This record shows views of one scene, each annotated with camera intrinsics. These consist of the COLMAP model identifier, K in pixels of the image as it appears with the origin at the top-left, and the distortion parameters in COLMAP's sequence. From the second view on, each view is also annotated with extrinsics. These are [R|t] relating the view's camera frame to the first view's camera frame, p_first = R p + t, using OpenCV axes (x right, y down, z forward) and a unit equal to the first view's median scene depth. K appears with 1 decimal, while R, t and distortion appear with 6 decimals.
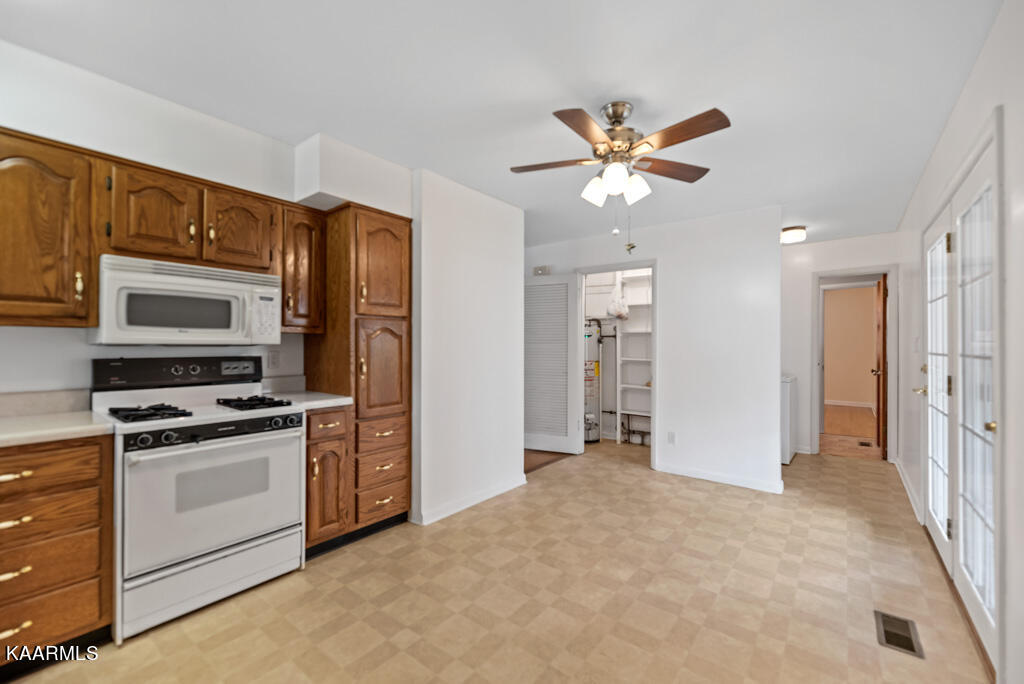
lens RADIAL K [[420.9, 0, 512.0], [0, 420.9, 342.0], [0, 0, 1]] dist [-0.001222, 0.000137]
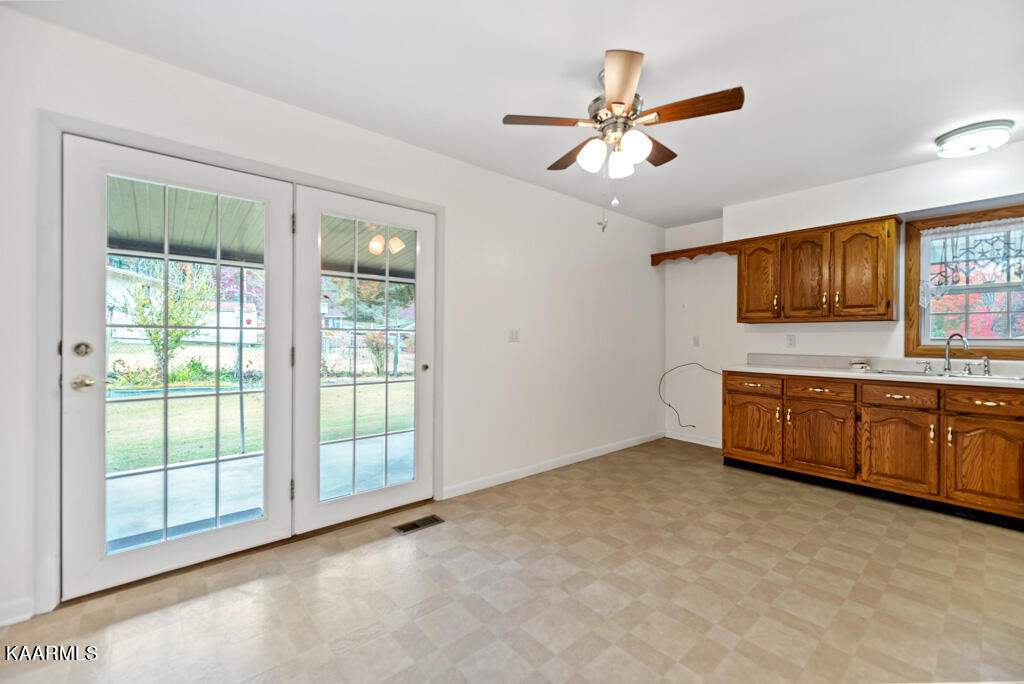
lens RADIAL K [[420.9, 0, 512.0], [0, 420.9, 342.0], [0, 0, 1]] dist [-0.001222, 0.000137]
pose [[-0.981185, -0.011269, 0.192741, 0.273892], [-0.010346, 0.999930, 0.005794, 0.048464], [-0.192792, 0.003691, -0.981233, 1.877509]]
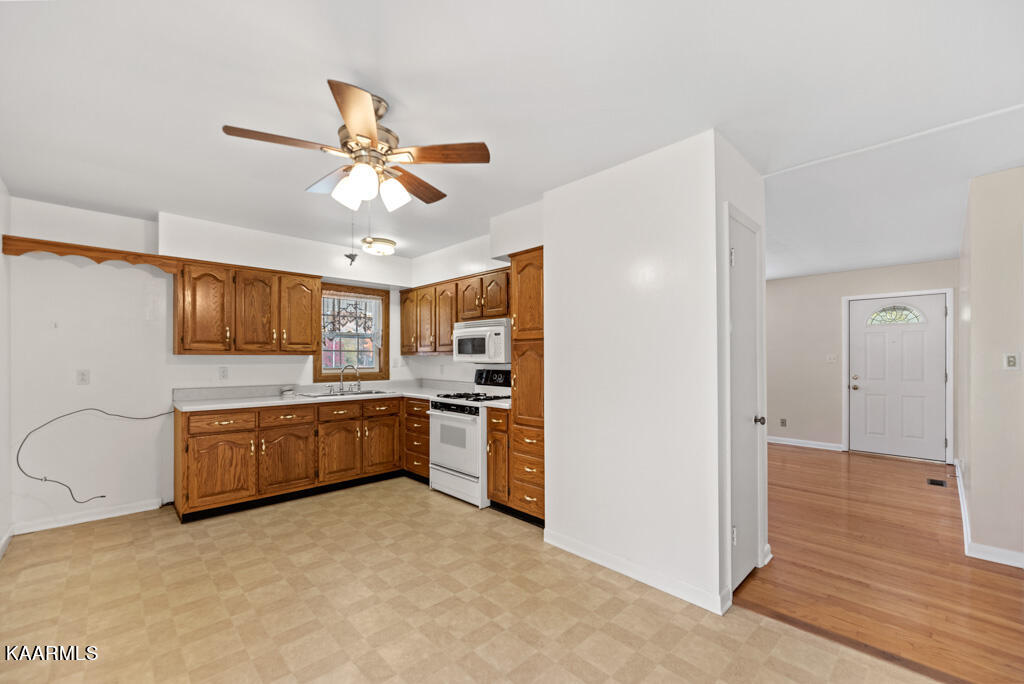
lens RADIAL K [[422.0, 0, 517.5], [0, 422.0, 360.0], [0, 0, 1]] dist [-0.001519, -0.000138]
pose [[-0.124261, 0.000113, -0.992250, 1.036540], [0.004582, 0.999989, -0.000460, -0.004952], [0.992239, -0.004604, -0.124261, 1.347188]]
